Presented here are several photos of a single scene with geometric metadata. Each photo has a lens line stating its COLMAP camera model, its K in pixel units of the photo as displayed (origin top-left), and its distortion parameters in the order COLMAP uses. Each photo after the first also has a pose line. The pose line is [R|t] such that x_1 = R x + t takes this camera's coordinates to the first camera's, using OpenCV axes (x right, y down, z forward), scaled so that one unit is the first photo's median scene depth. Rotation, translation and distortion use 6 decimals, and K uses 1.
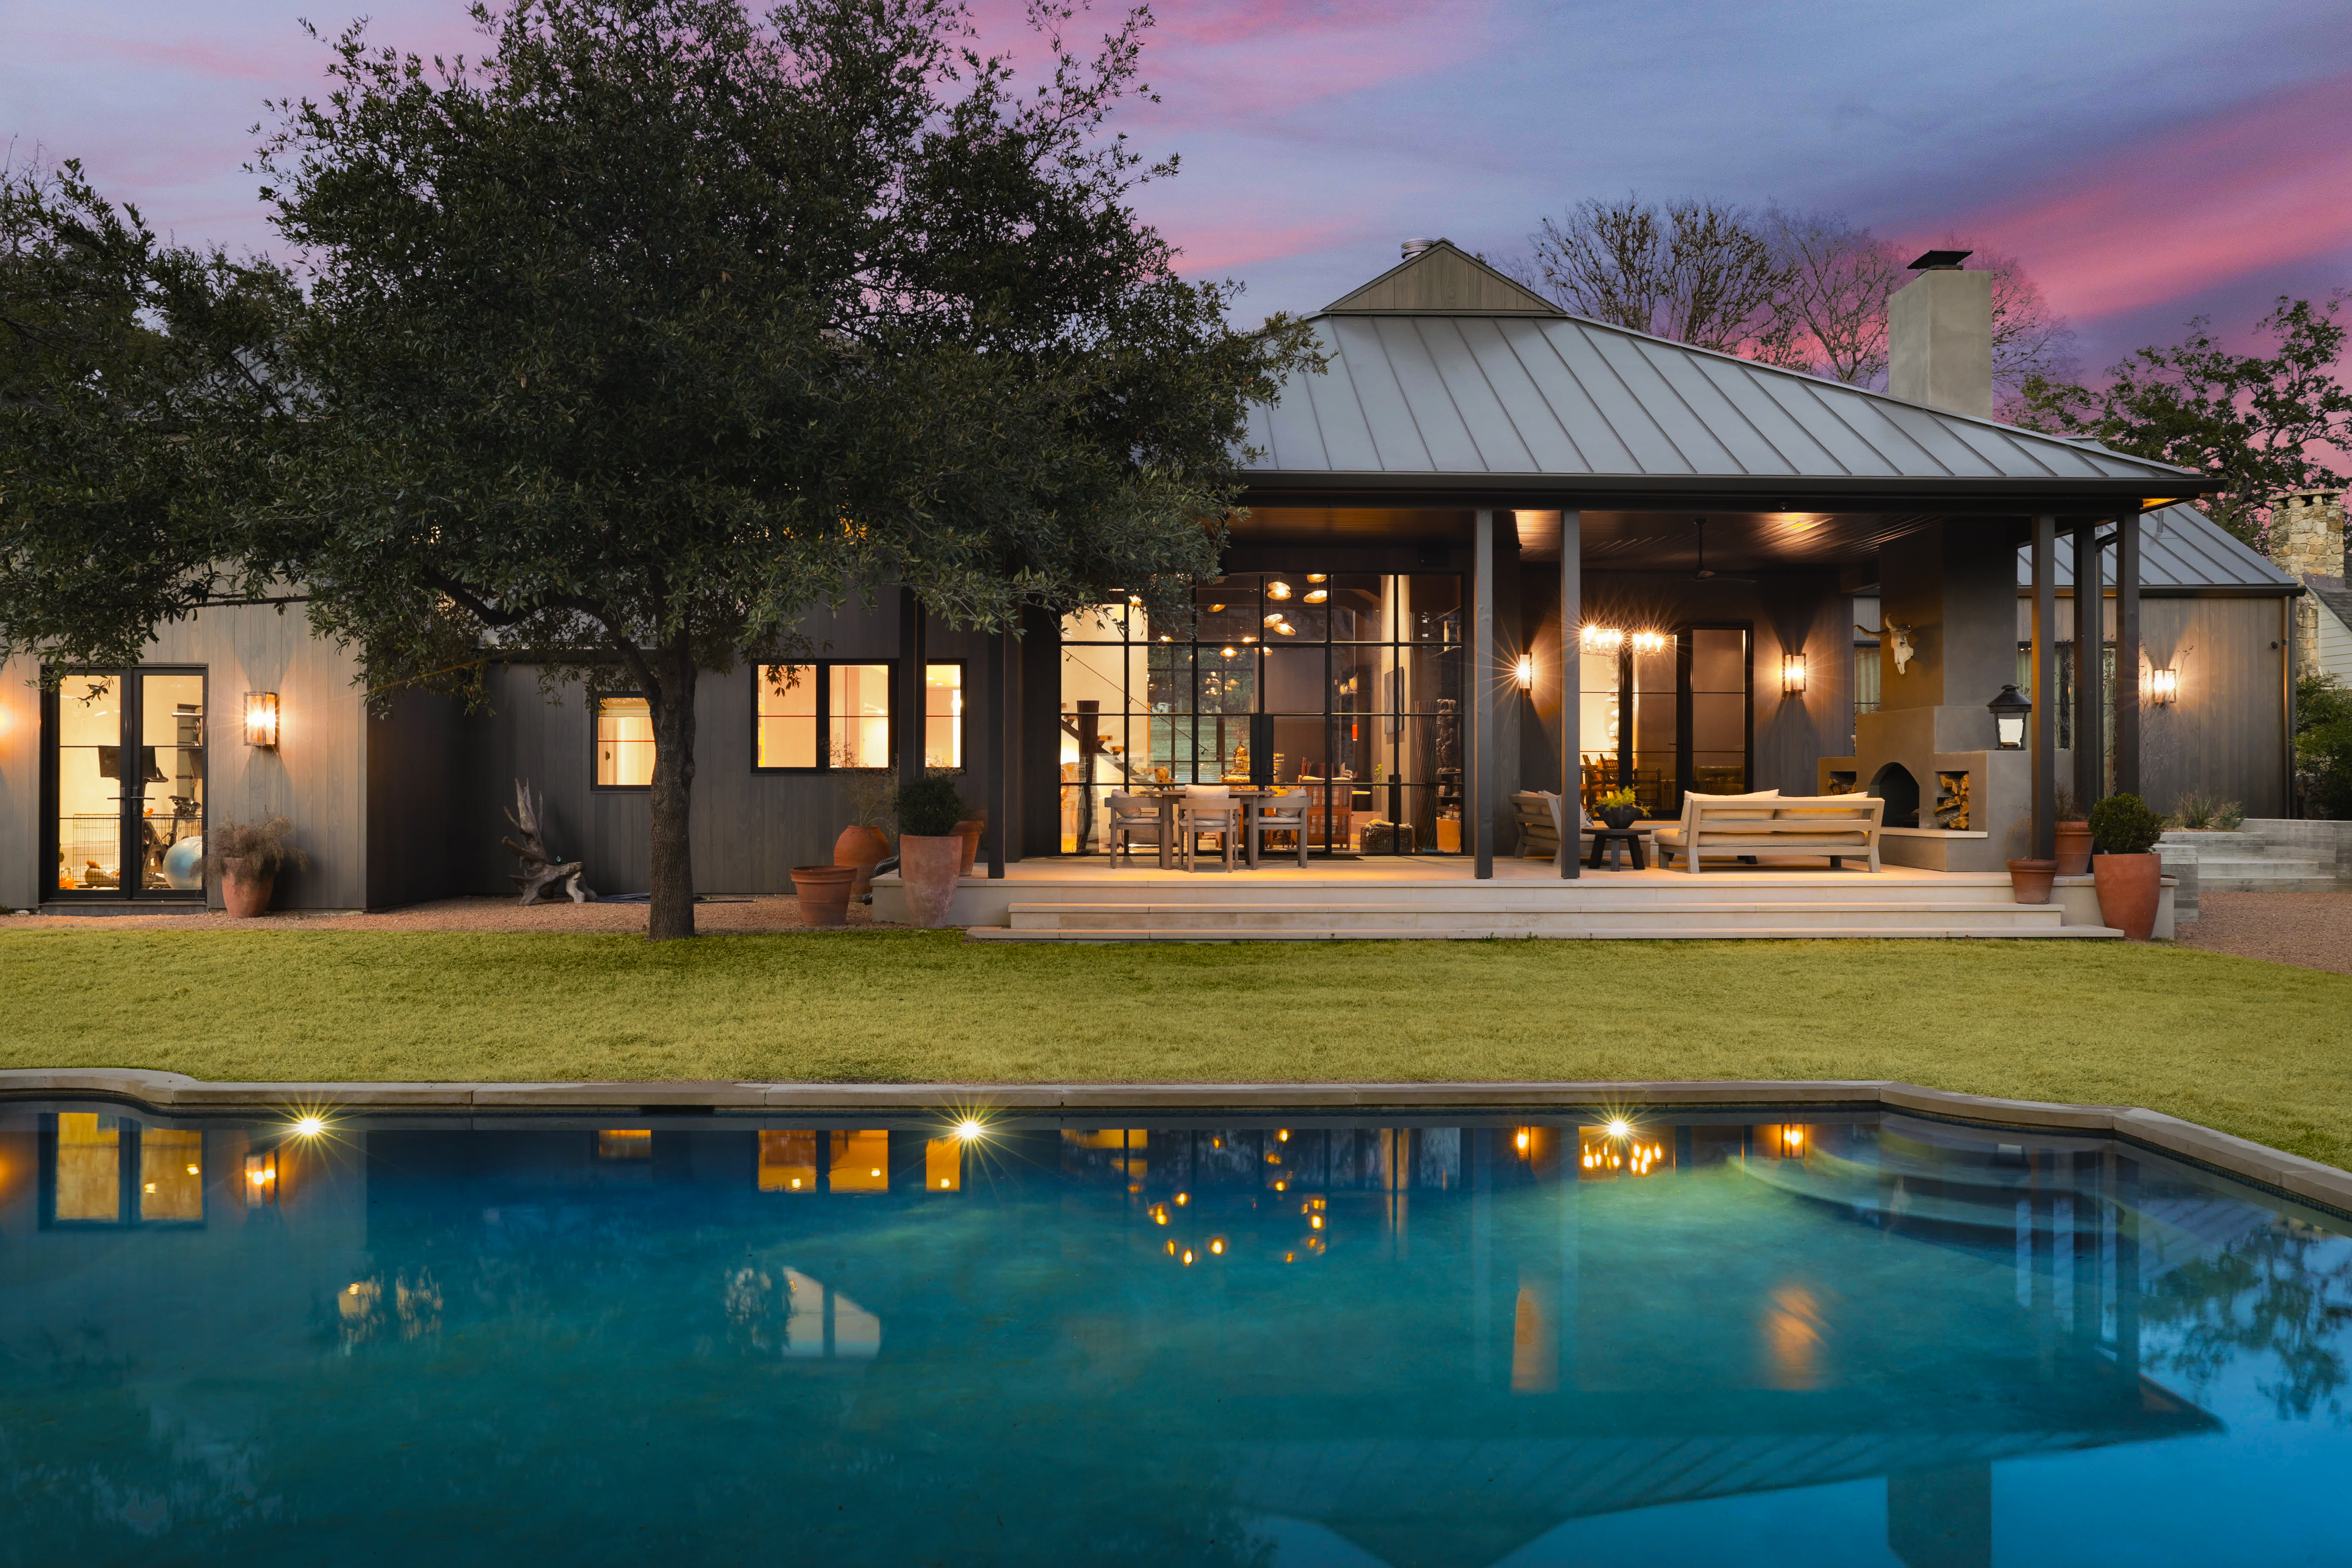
lens RADIAL K [[1724.8, 0, 1171.6], [0, 1724.8, 775.3], [0, 0, 1]] dist [-0.080278, -0.001068]
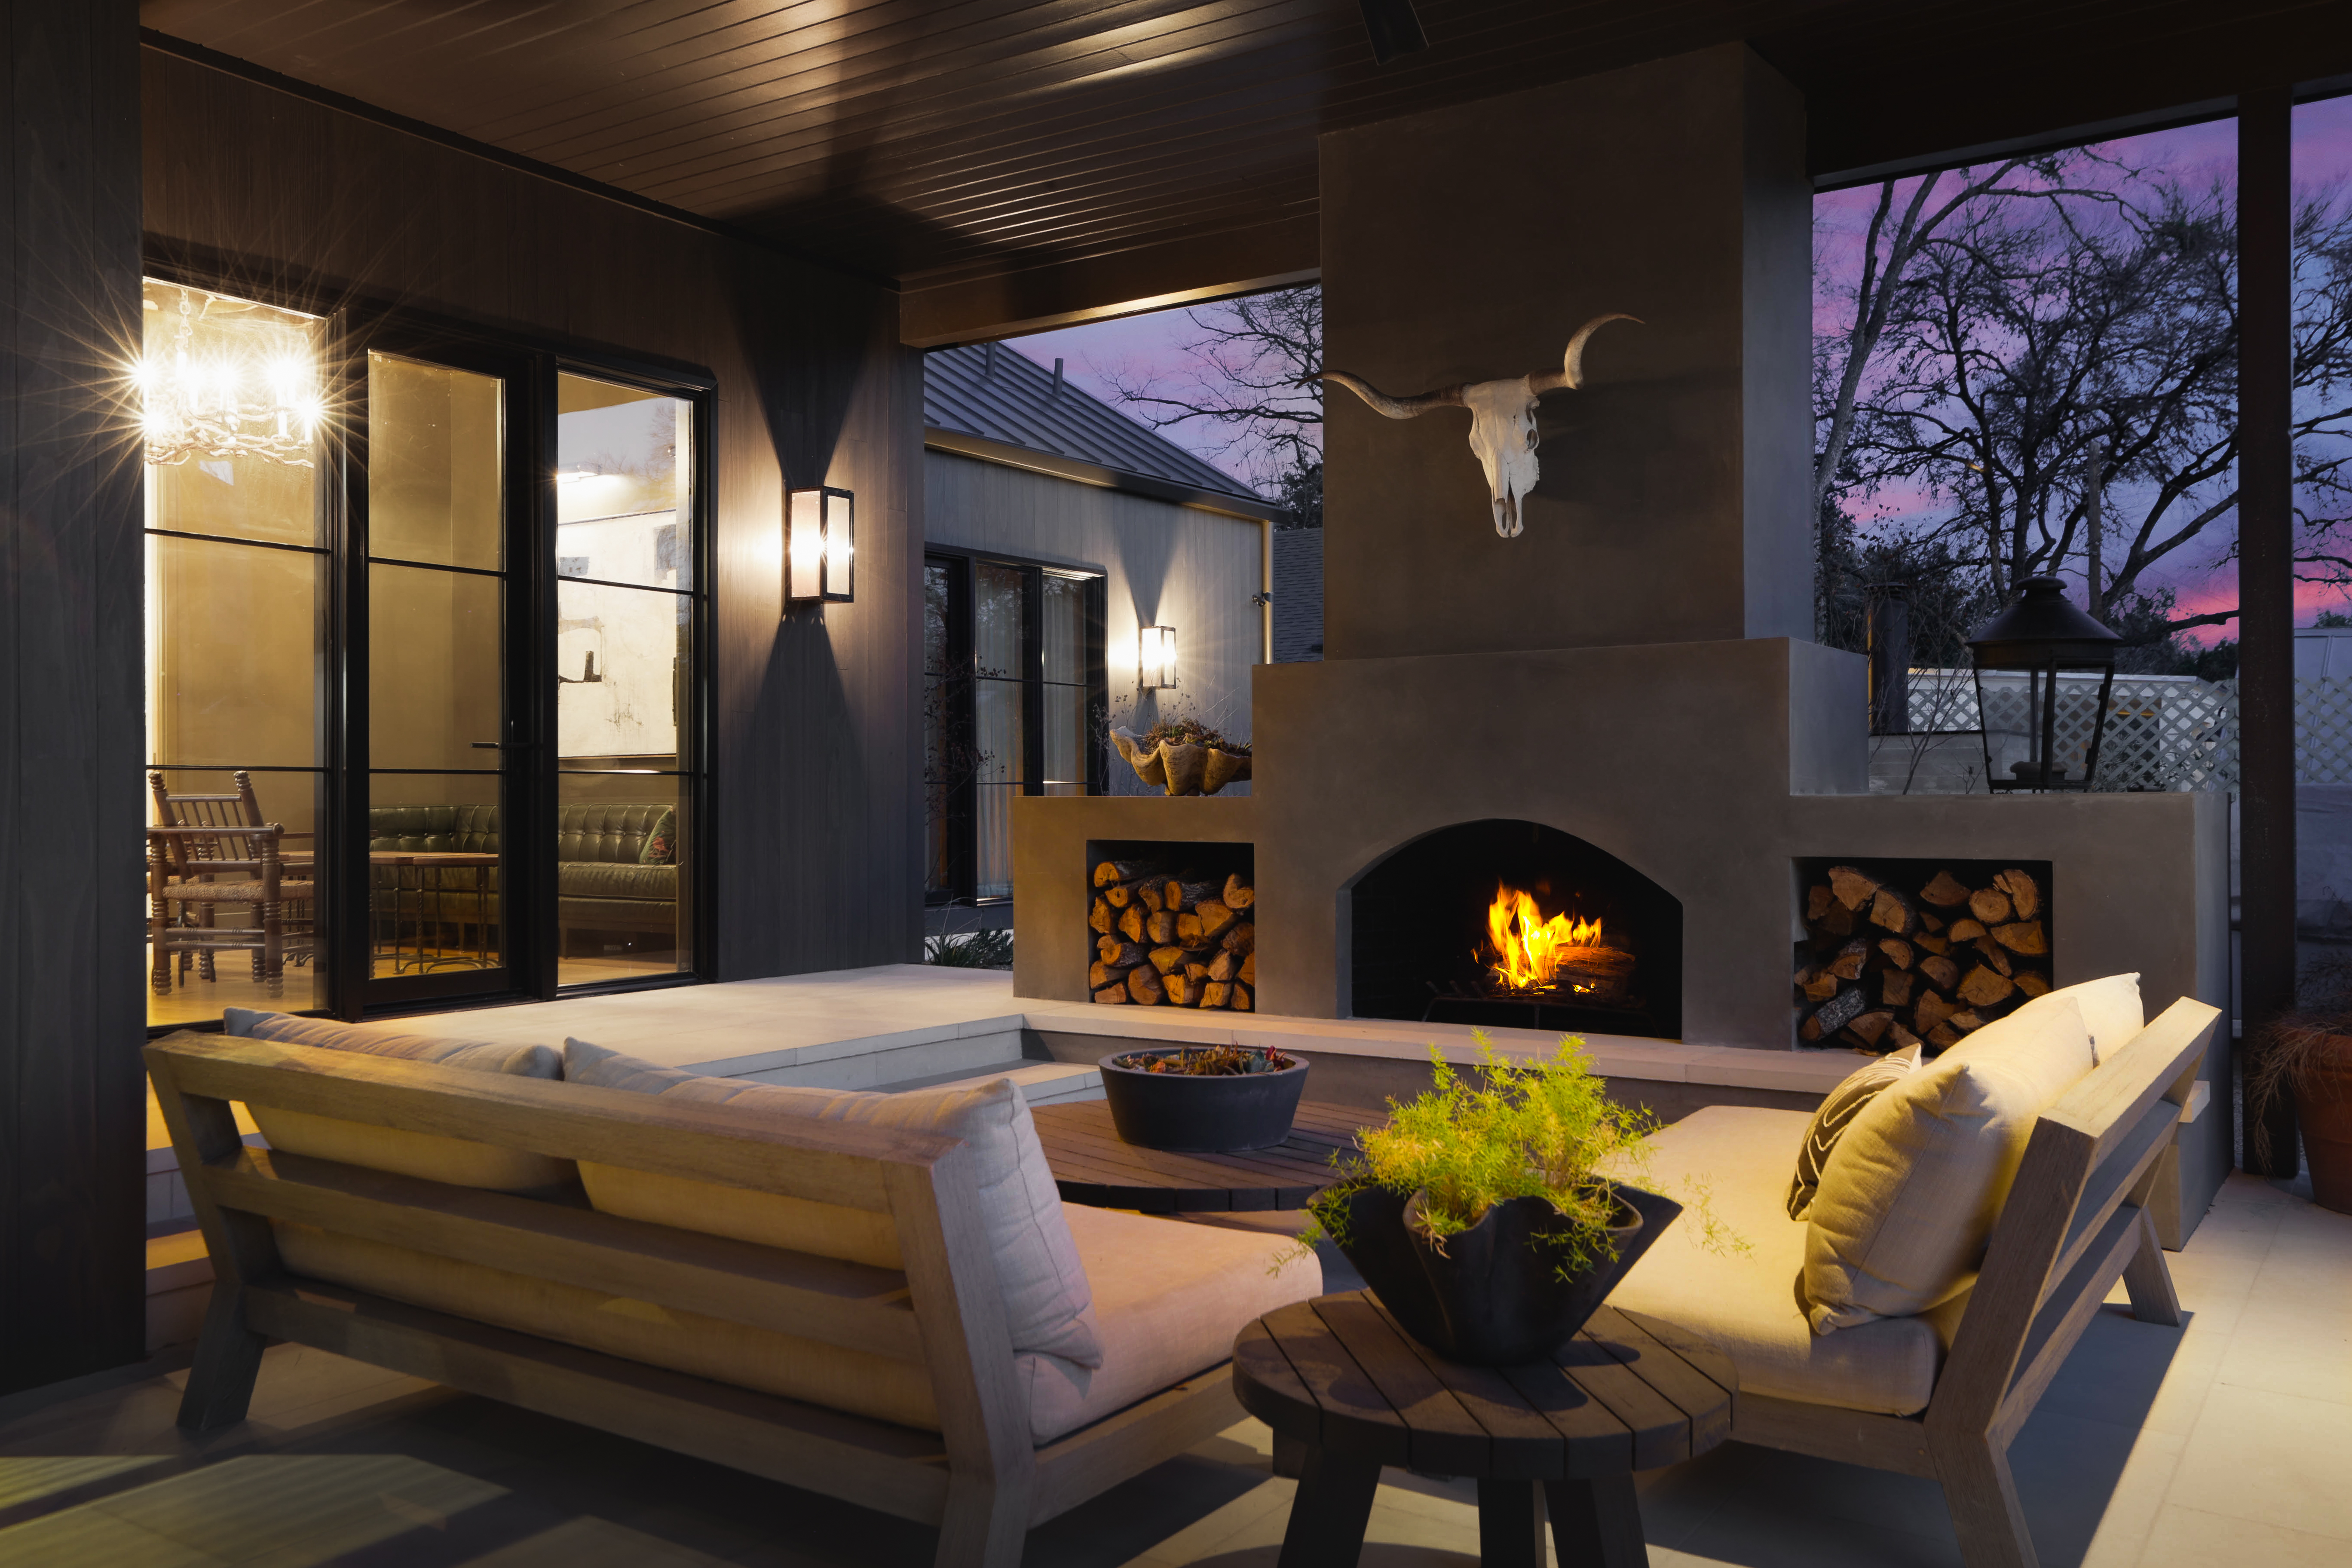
lens RADIAL K [[1938.2, 0, 1261.4], [0, 1938.2, 779.6], [0, 0, 1]] dist [0.010100, 0.006440]
pose [[0.559681, 0.003816, 0.828699, 0.123779], [-0.001707, 0.999993, -0.003451, -0.015853], [-0.828706, 0.000517, 0.559683, 0.954065]]
